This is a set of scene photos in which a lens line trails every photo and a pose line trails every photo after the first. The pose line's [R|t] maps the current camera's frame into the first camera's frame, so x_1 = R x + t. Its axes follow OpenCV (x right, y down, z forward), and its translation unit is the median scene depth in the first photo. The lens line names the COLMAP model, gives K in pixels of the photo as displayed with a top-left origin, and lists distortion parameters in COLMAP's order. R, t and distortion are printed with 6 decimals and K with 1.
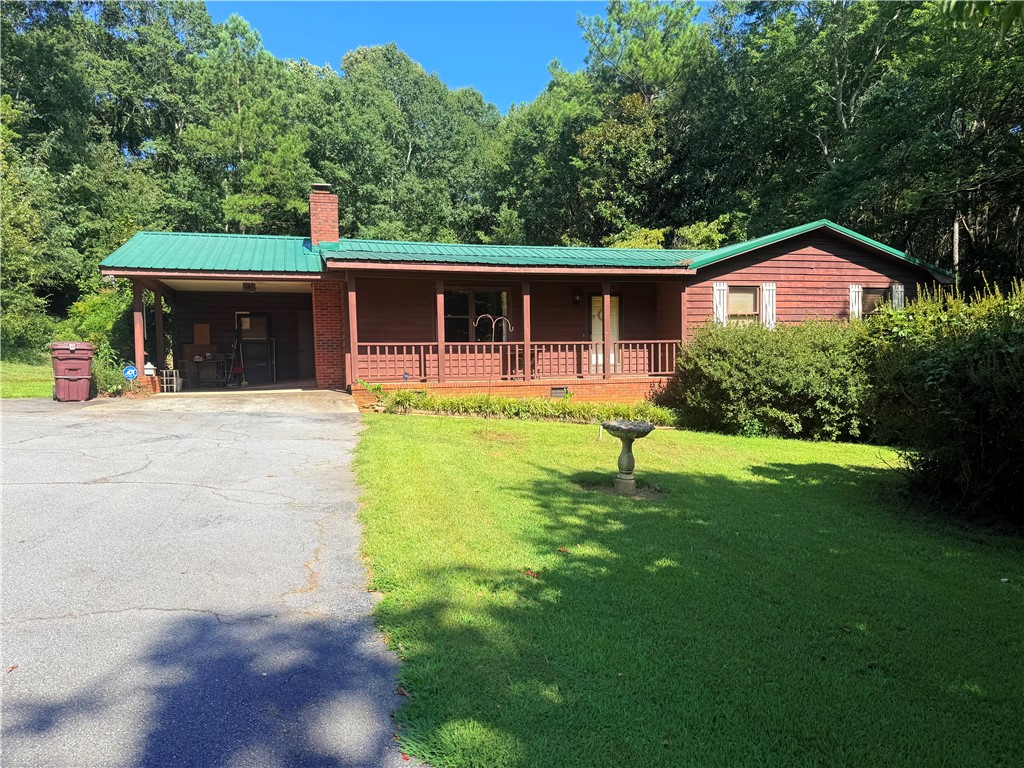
lens RADIAL K [[723.4, 0, 512.0], [0, 723.4, 384.0], [0, 0, 1]] dist [0.144409, -0.246580]
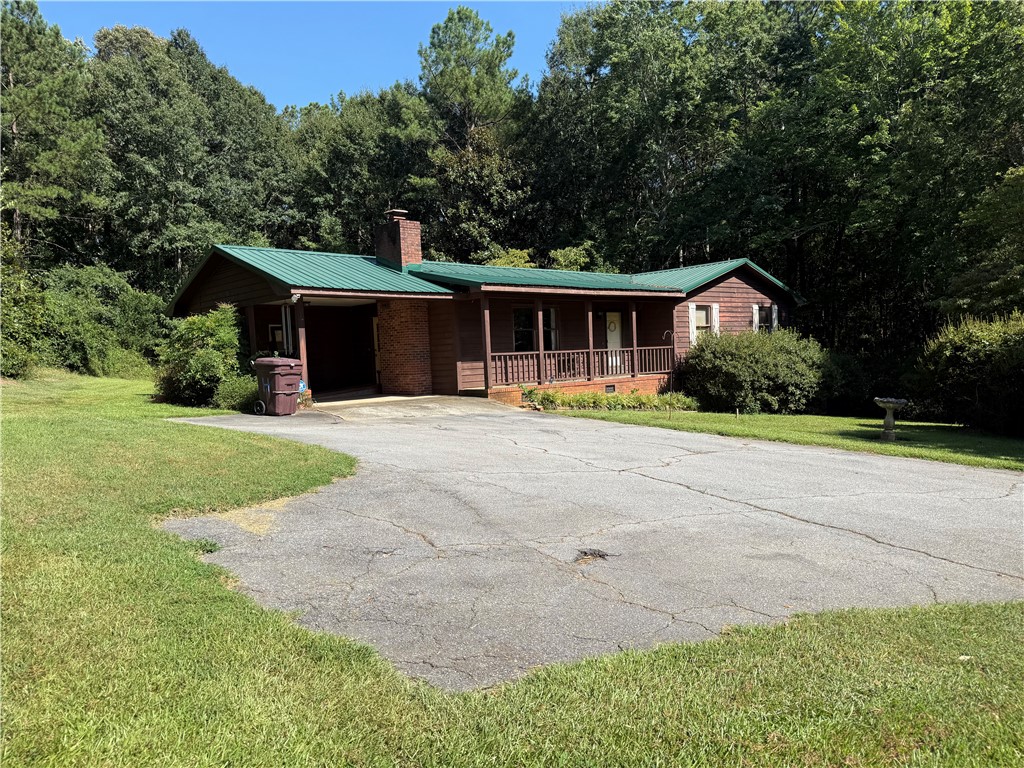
lens RADIAL K [[723.4, 0, 512.0], [0, 723.4, 384.0], [0, 0, 1]] dist [0.144409, -0.246580]
pose [[0.899785, -0.038338, 0.434647, -0.576040], [0.039794, 0.999191, 0.005754, -0.010249], [-0.434516, 0.012119, 0.900583, -0.057095]]
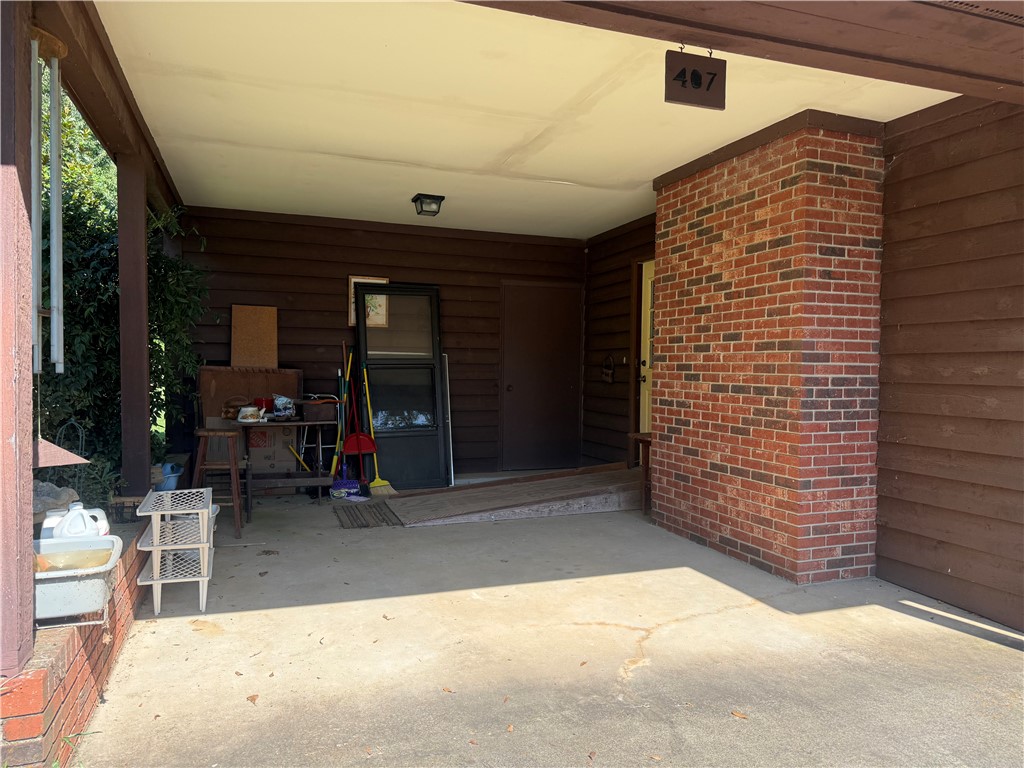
lens RADIAL K [[723.4, 0, 512.0], [0, 723.4, 384.0], [0, 0, 1]] dist [0.144409, -0.246580]
pose [[0.997893, 0.032406, 0.056216, -0.351715], [-0.031621, 0.999390, -0.014802, -0.048858], [-0.056662, 0.012994, 0.998309, 0.719815]]
